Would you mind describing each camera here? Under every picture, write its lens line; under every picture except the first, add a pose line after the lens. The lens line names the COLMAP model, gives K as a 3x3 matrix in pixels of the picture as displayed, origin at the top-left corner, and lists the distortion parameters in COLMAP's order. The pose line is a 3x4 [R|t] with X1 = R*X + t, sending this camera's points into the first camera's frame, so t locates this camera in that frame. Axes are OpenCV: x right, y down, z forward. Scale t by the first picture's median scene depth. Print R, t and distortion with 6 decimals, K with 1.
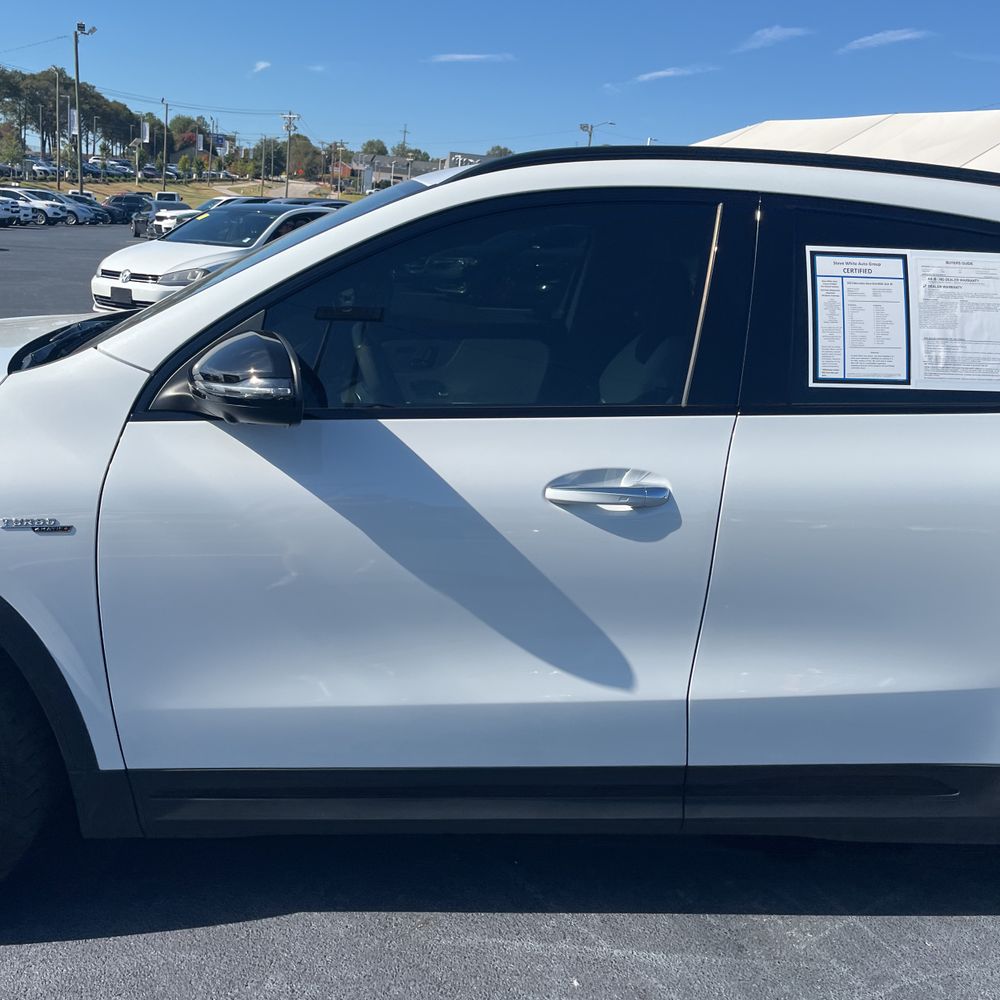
lens RADIAL K [[1018.5, 0, 472.7], [0, 1018.5, 491.2], [0, 0, 1]] dist [0.016209, 0.000914]
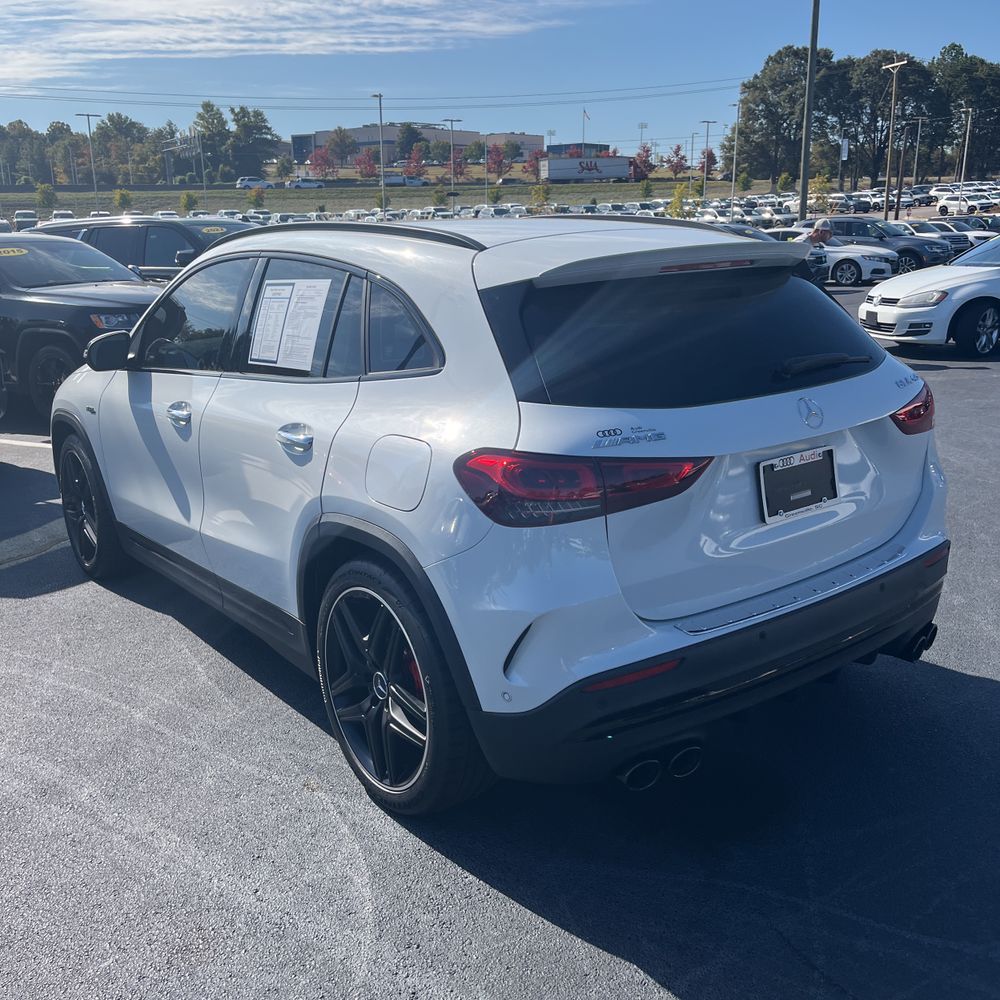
lens RADIAL K [[1026.2, 0, 589.0], [0, 1026.2, 501.7], [0, 0, 1]] dist [0.035816, 0.005408]
pose [[0.575818, 0.126742, -0.807694, 0.404532], [-0.140077, 0.988597, 0.055266, -0.009530], [0.805489, 0.081317, 0.587006, 0.090999]]
